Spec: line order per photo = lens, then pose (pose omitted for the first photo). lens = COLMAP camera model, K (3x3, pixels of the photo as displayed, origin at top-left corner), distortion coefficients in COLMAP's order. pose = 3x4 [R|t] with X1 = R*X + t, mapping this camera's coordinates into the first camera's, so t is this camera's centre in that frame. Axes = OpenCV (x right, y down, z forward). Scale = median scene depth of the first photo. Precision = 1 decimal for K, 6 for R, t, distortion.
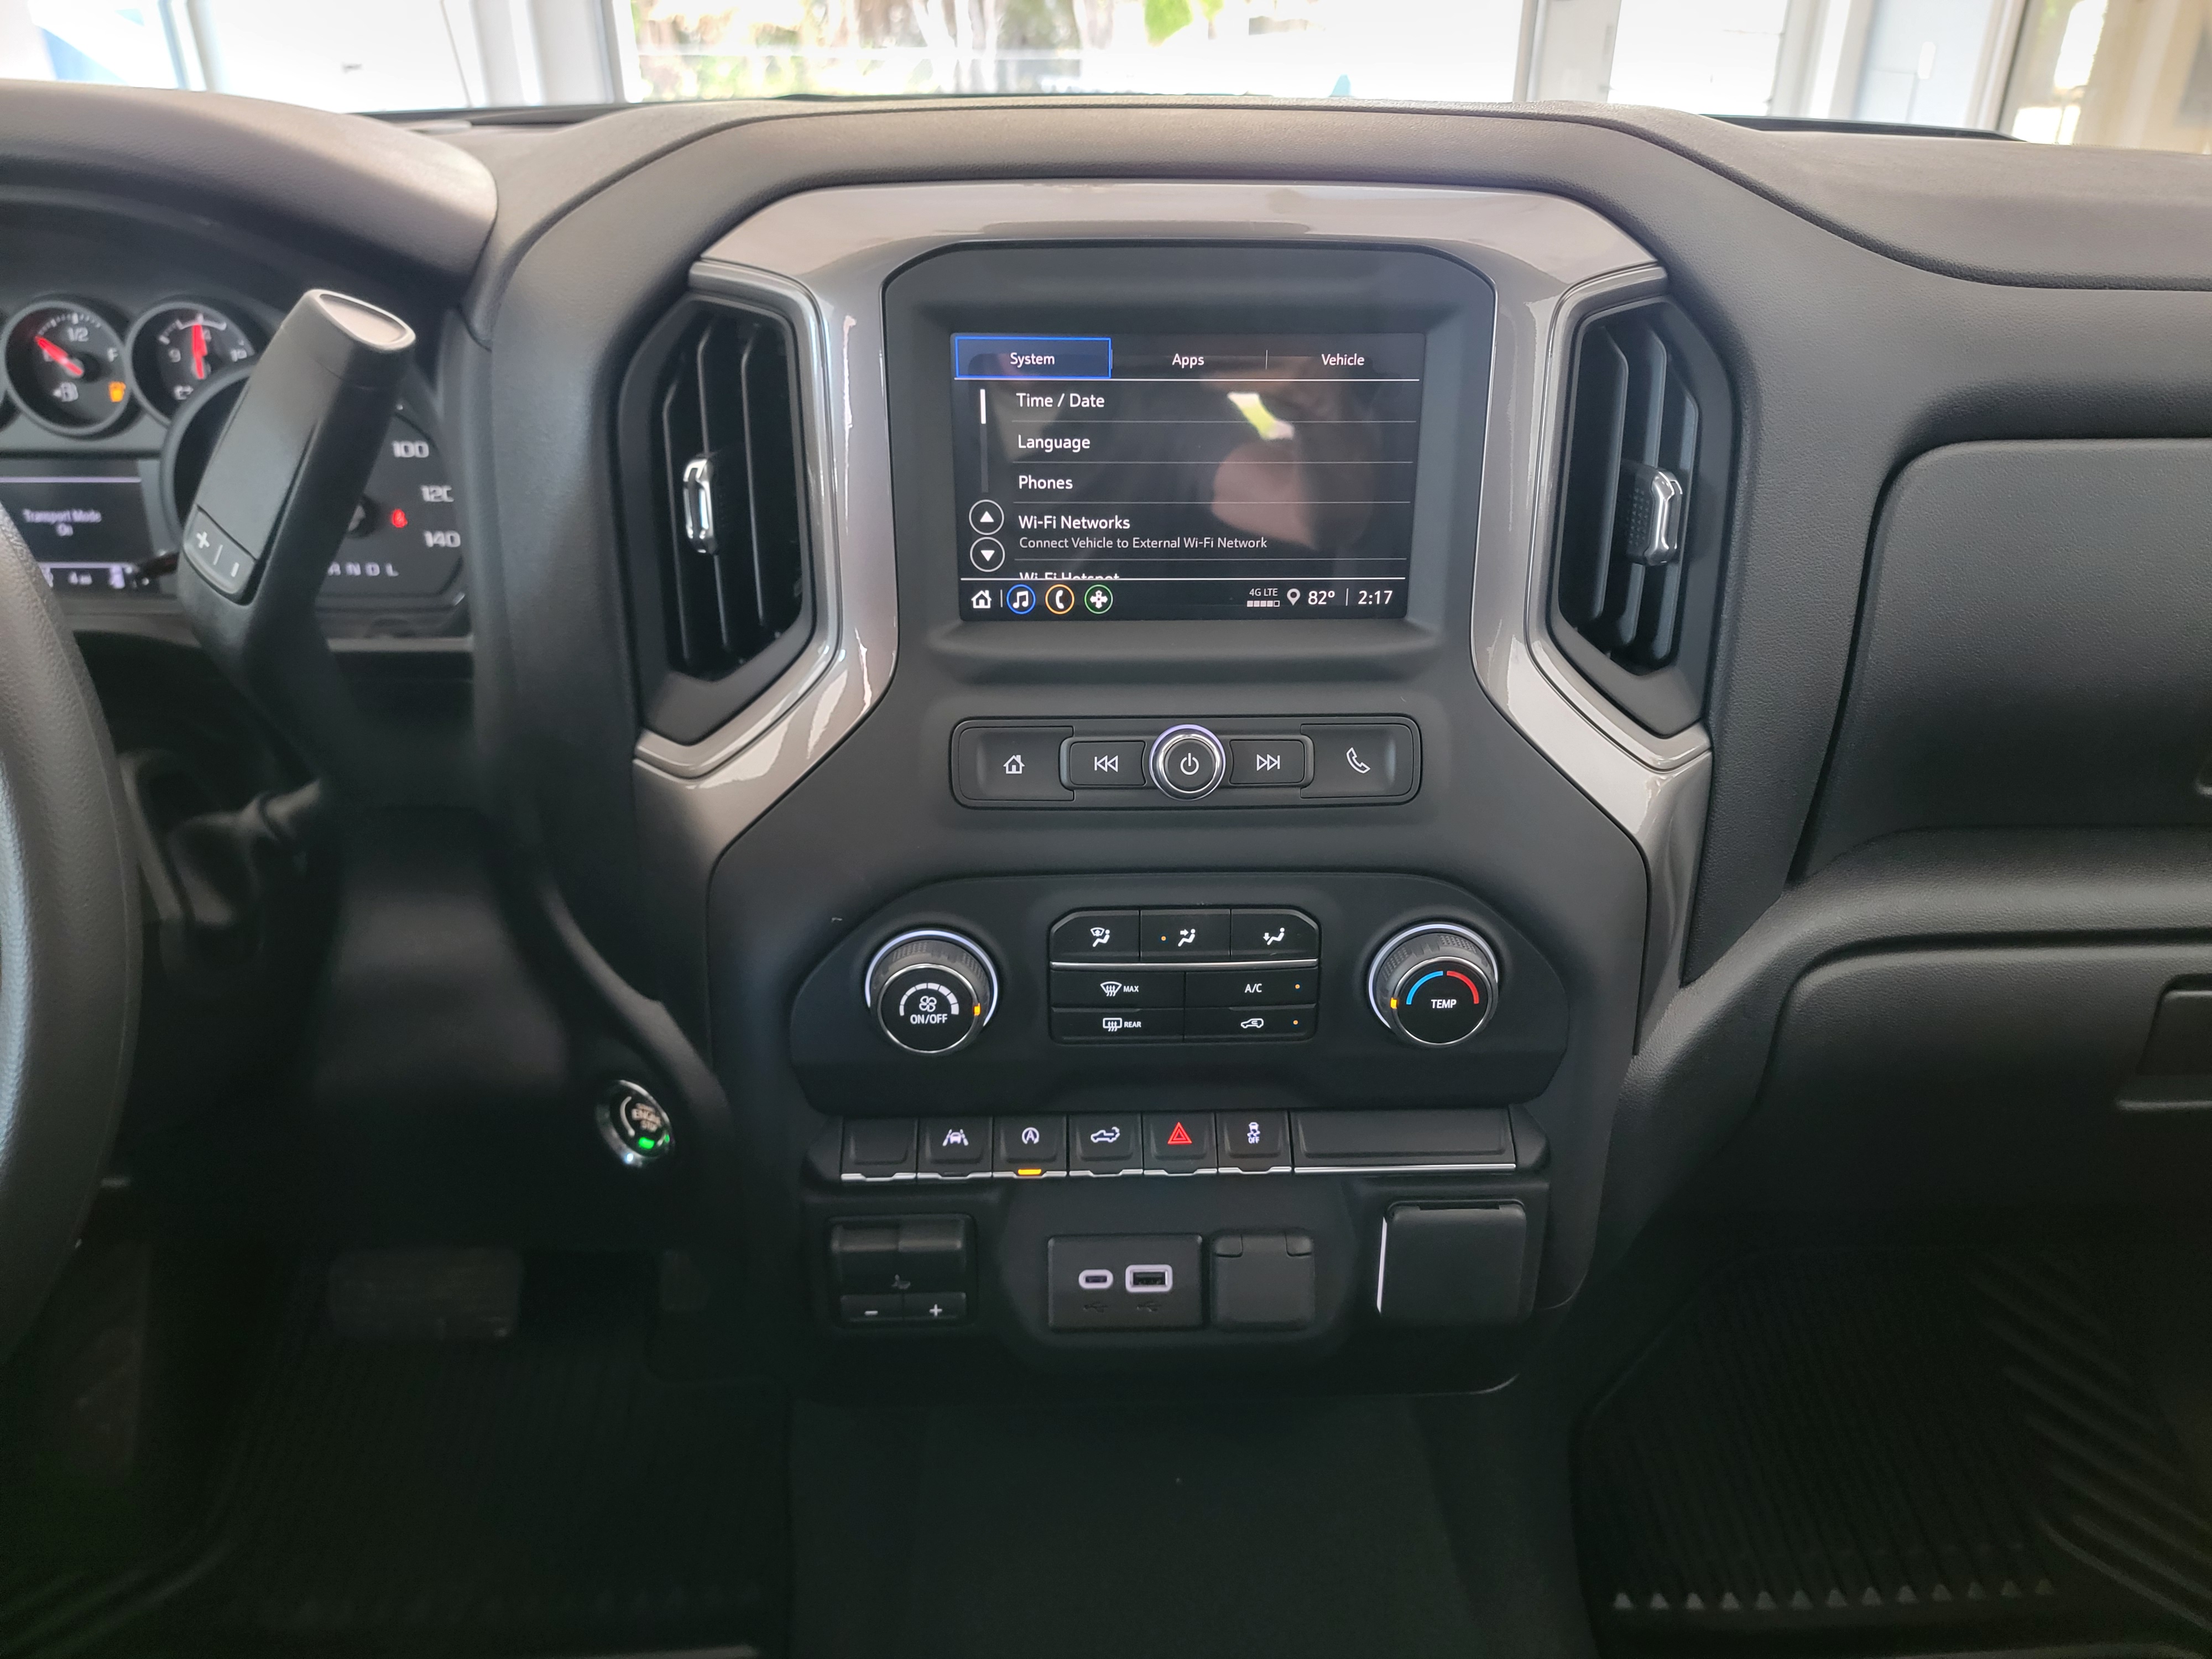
lens RADIAL K [[1545.4, 0, 1120.3], [0, 1545.4, 831.4], [0, 0, 1]] dist [0.074053, -0.068579]
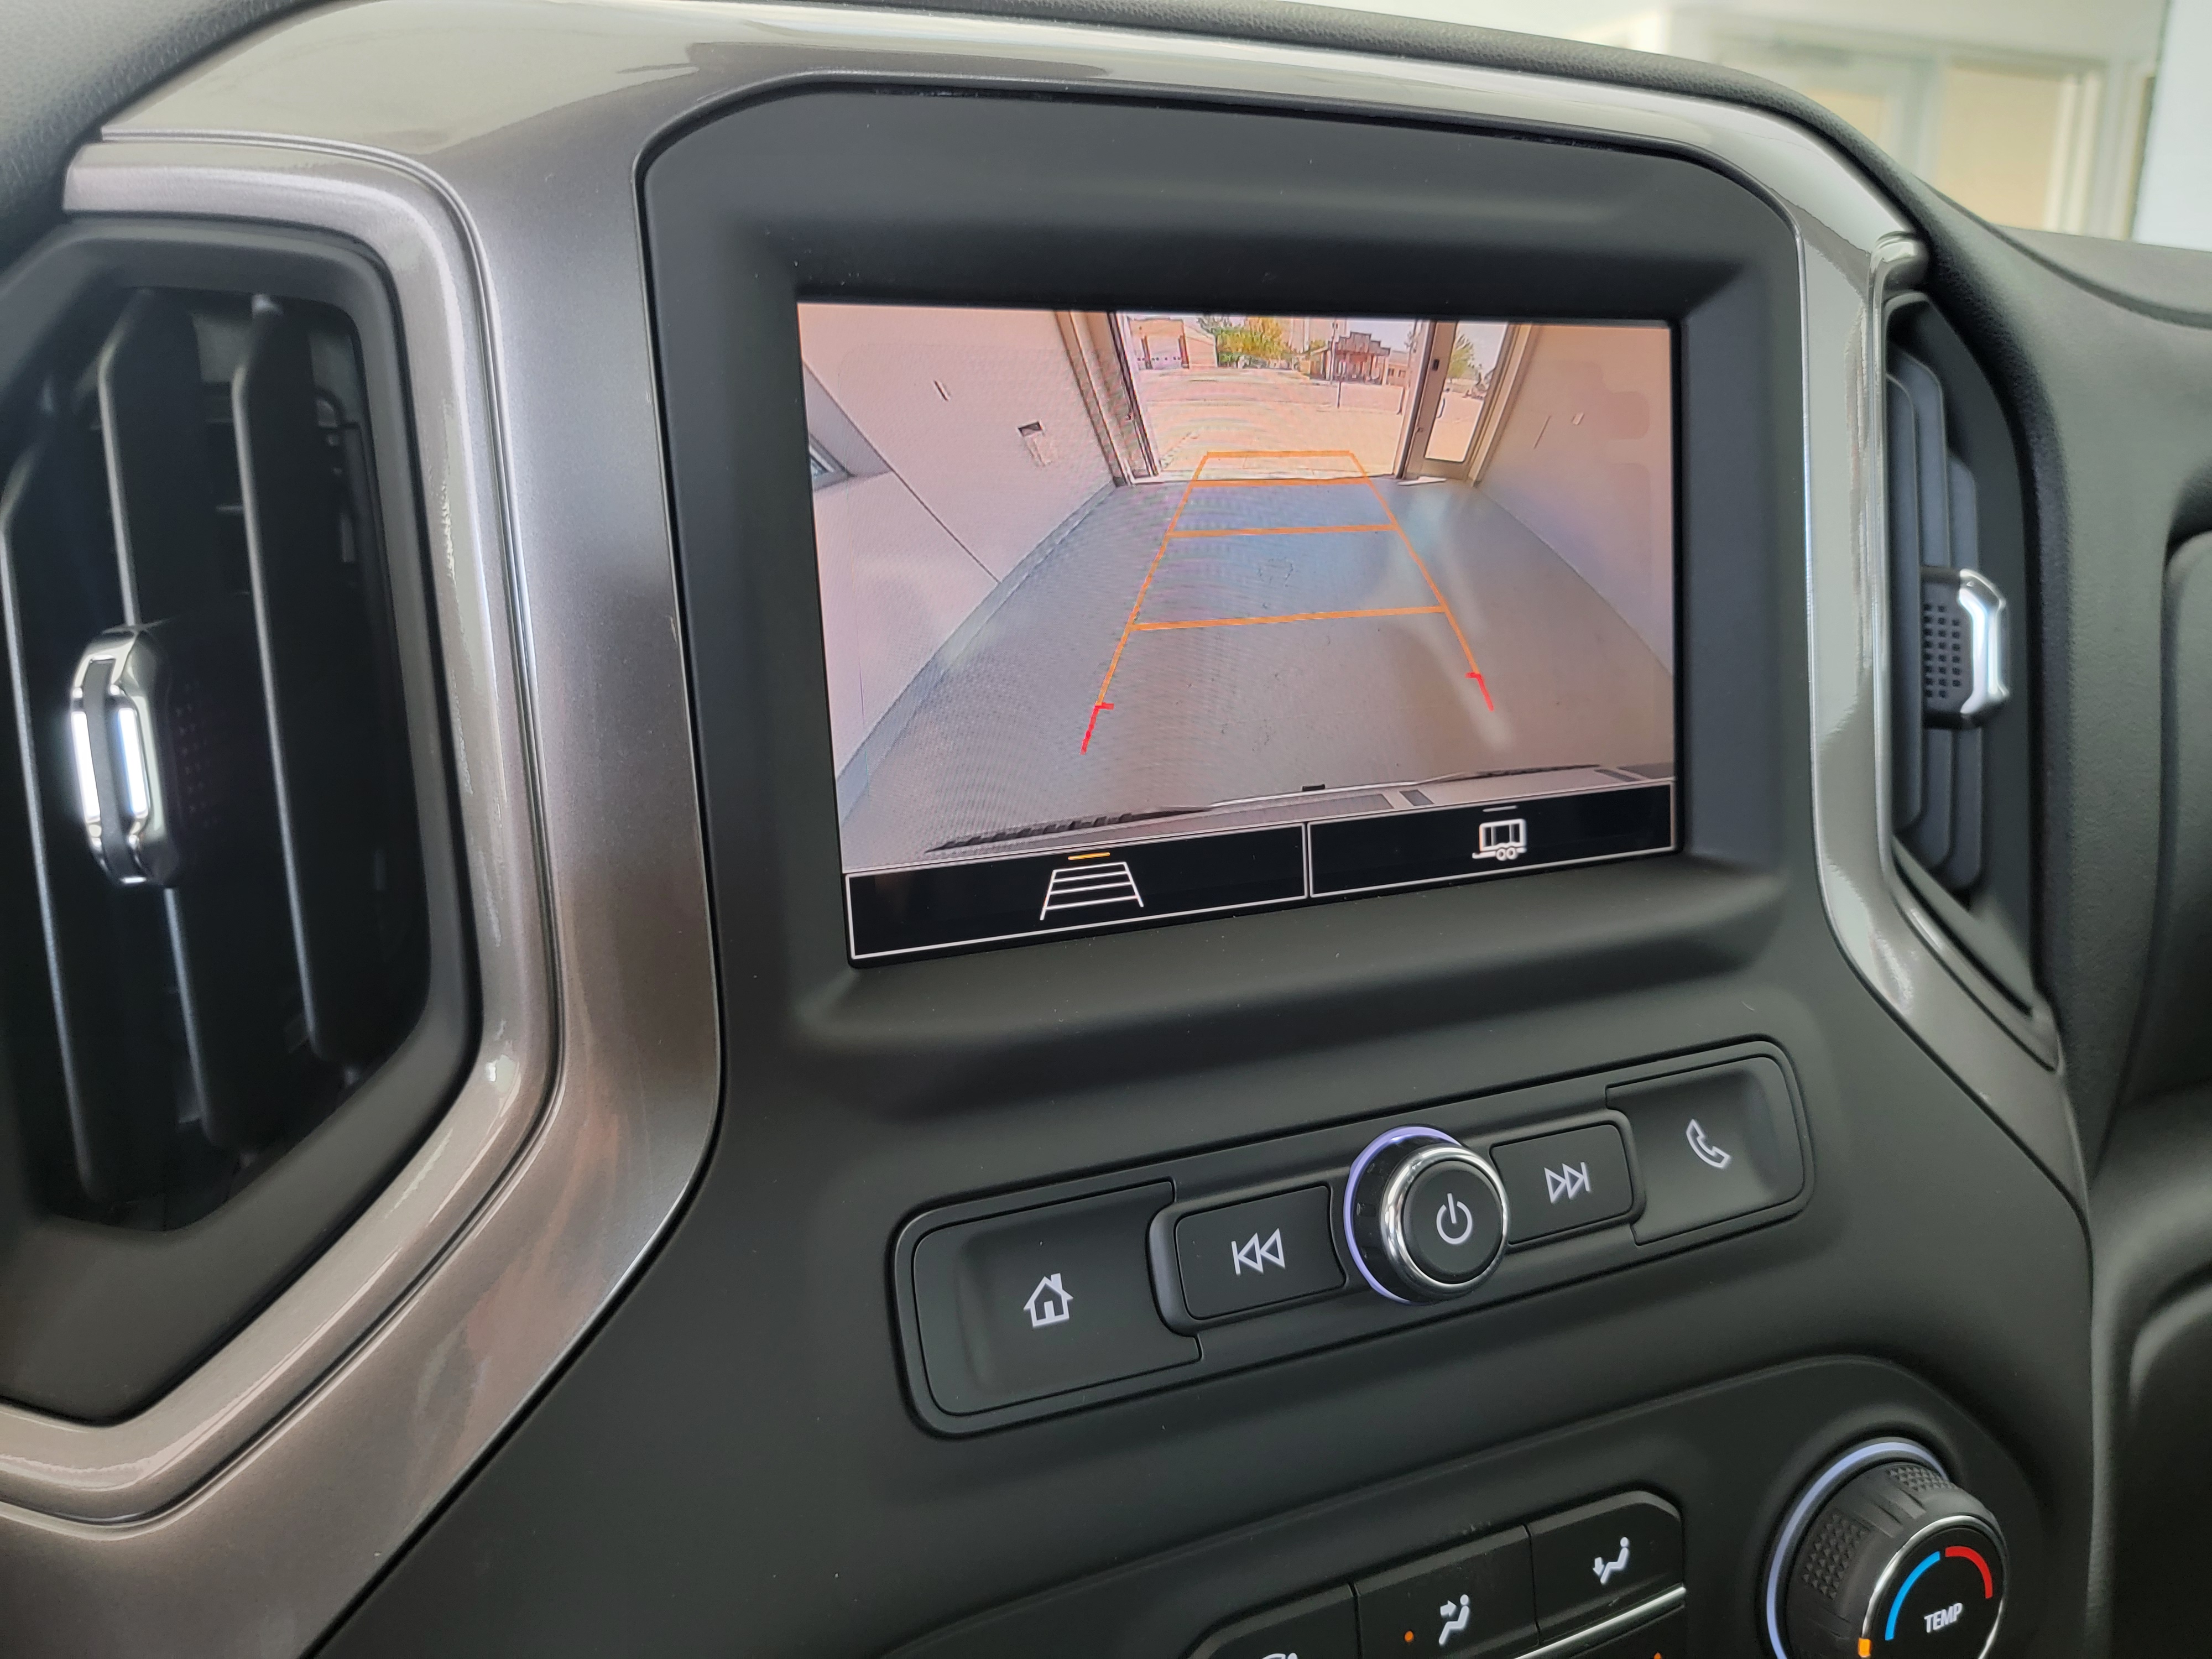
lens RADIAL K [[1545.4, 0, 1085.7], [0, 1545.4, 825.7], [0, 0, 1]] dist [0.074053, -0.068579]
pose [[0.932947, -0.105468, 0.344220, -0.182743], [0.175243, 0.968246, -0.178297, -0.087356], [-0.314485, 0.226664, 0.921804, 0.578490]]
